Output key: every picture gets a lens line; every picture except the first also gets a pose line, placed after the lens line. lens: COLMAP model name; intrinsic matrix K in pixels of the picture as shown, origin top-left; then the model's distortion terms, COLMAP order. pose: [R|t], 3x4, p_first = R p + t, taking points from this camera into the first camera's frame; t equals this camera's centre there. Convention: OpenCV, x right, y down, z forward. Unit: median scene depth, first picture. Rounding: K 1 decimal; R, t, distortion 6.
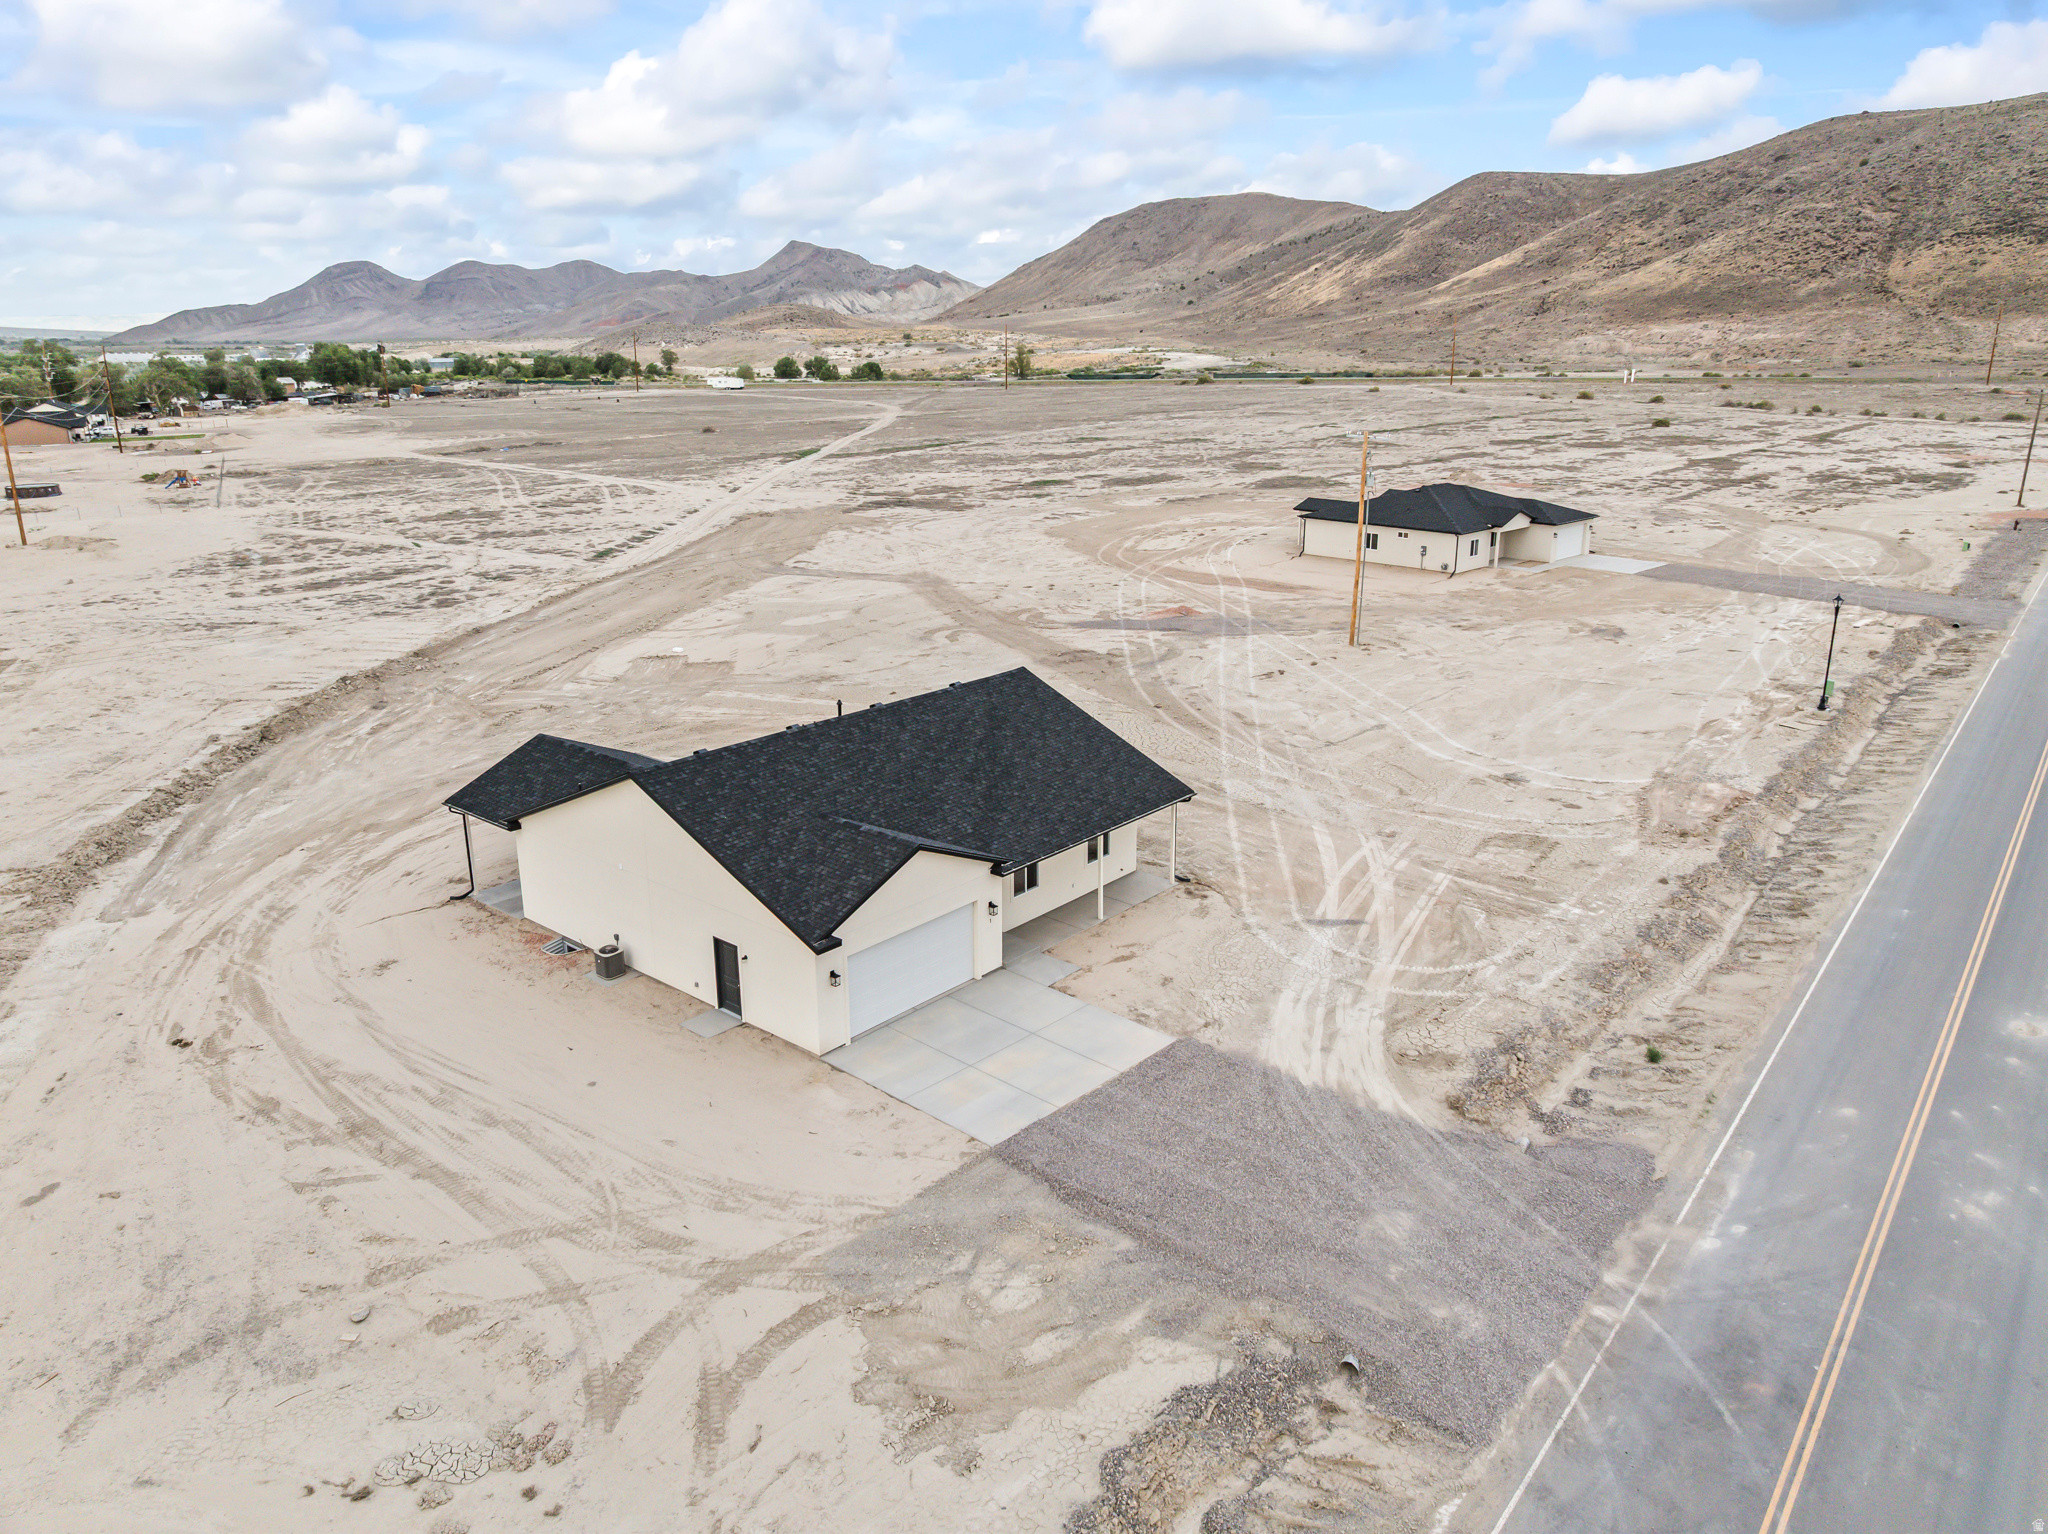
lens RADIAL K [[1438.2, 0, 1033.5], [0, 1438.2, 759.1], [0, 0, 1]] dist [-0.047776, 0.018224]
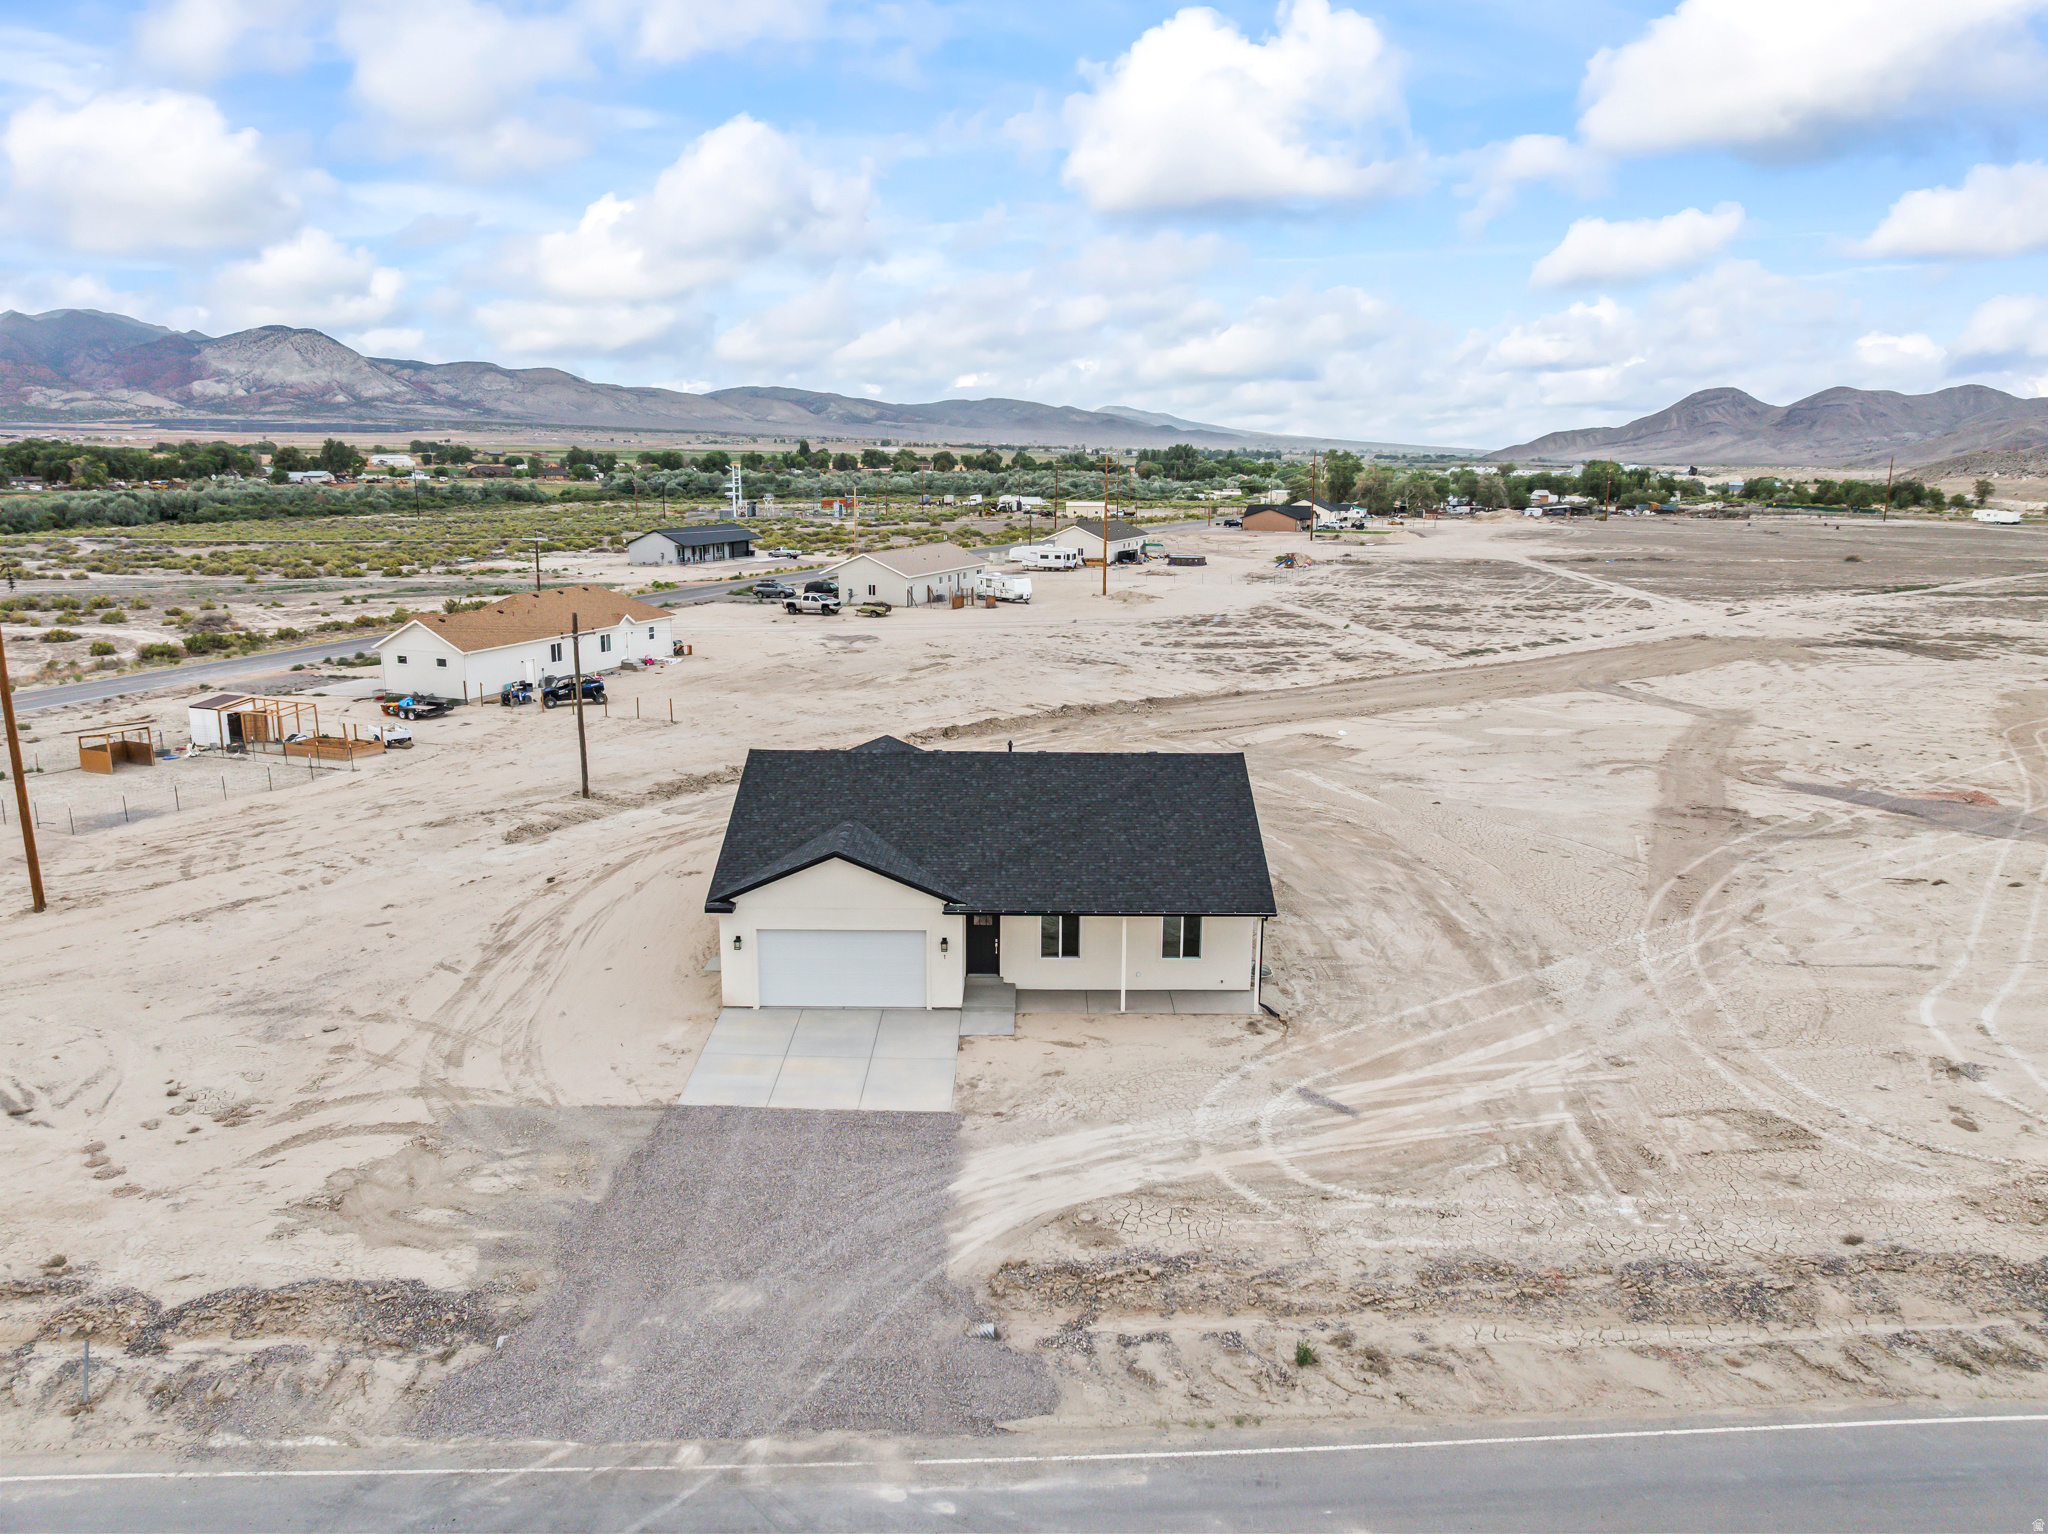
lens RADIAL K [[1438.2, 0, 1034.8], [0, 1438.2, 767.0], [0, 0, 1]] dist [-0.047776, 0.018224]
pose [[0.646578, 0.171207, -0.743387, 0.456230], [-0.228071, 0.973303, 0.025789, -0.036653], [0.727956, 0.152871, 0.668364, 0.208706]]
